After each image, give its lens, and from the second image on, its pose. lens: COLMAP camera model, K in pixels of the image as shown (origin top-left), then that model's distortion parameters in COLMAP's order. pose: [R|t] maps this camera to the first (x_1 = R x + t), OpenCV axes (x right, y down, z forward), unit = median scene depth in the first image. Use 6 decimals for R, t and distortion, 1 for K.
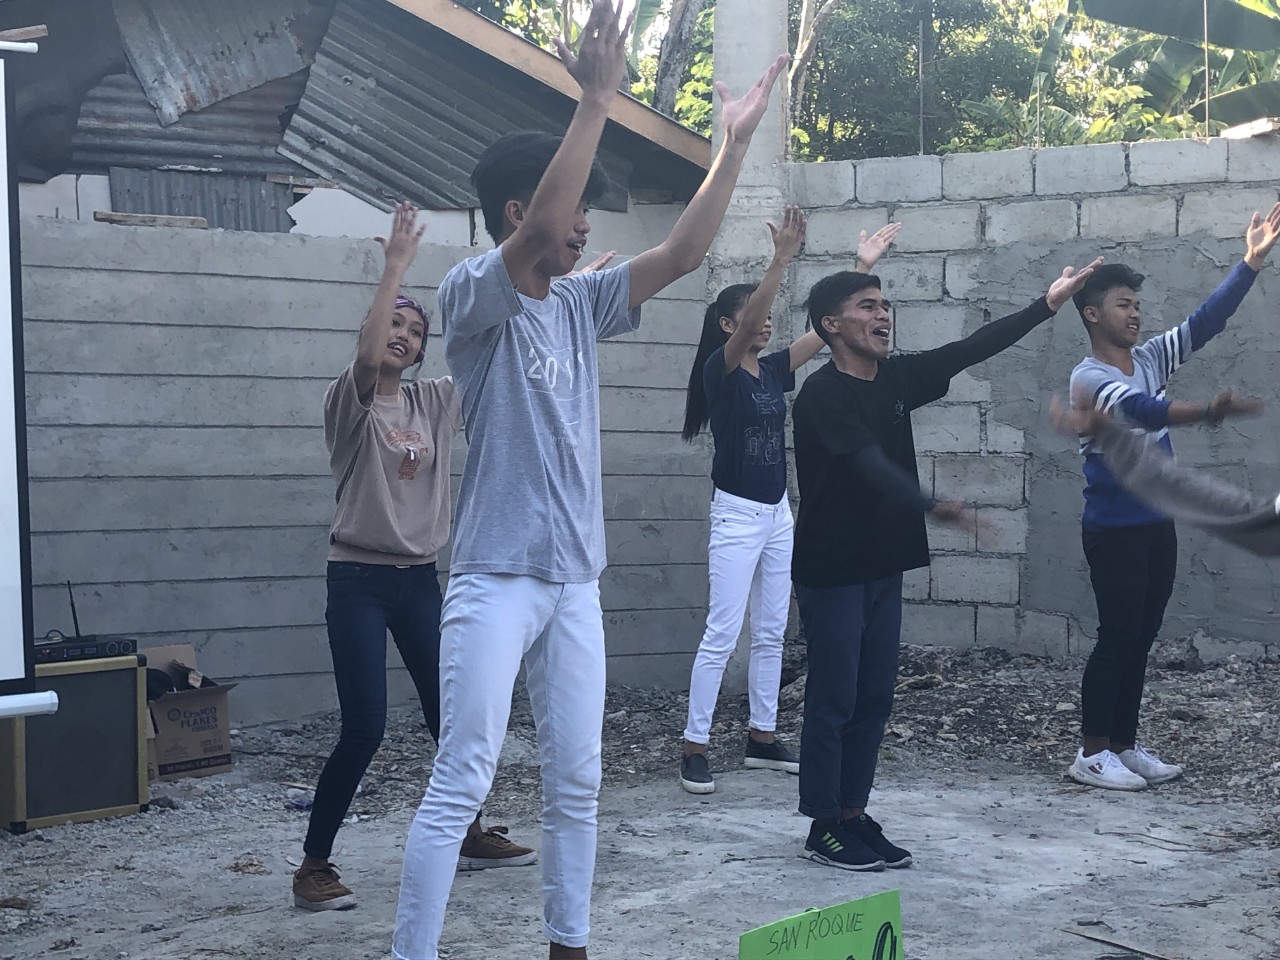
lens RADIAL K [[2054.0, 0, 639.8], [0, 2054.0, 480.7], [0, 0, 1]] dist [0.063528, 0.000000]
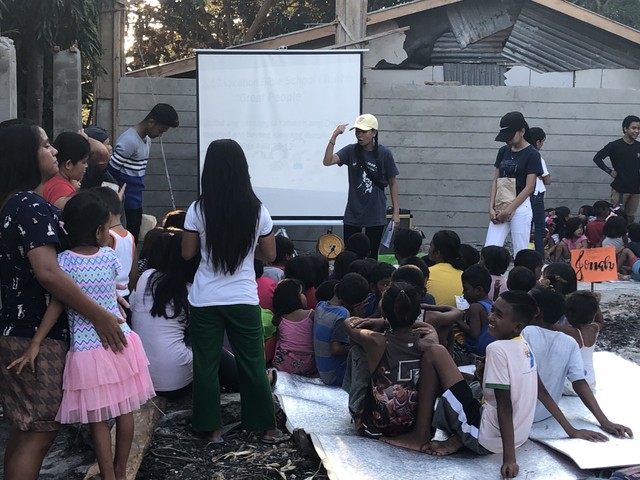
lens RADIAL K [[1044.7, 0, 319.9], [0, 1044.7, 239.9], [0, 0, 1]] dist [-0.054746, 0.000000]
pose [[0.852223, 0.067581, -0.518795, 0.407201], [-0.027162, 0.996000, 0.085126, -0.014426], [0.522472, -0.058455, 0.850650, -0.438682]]
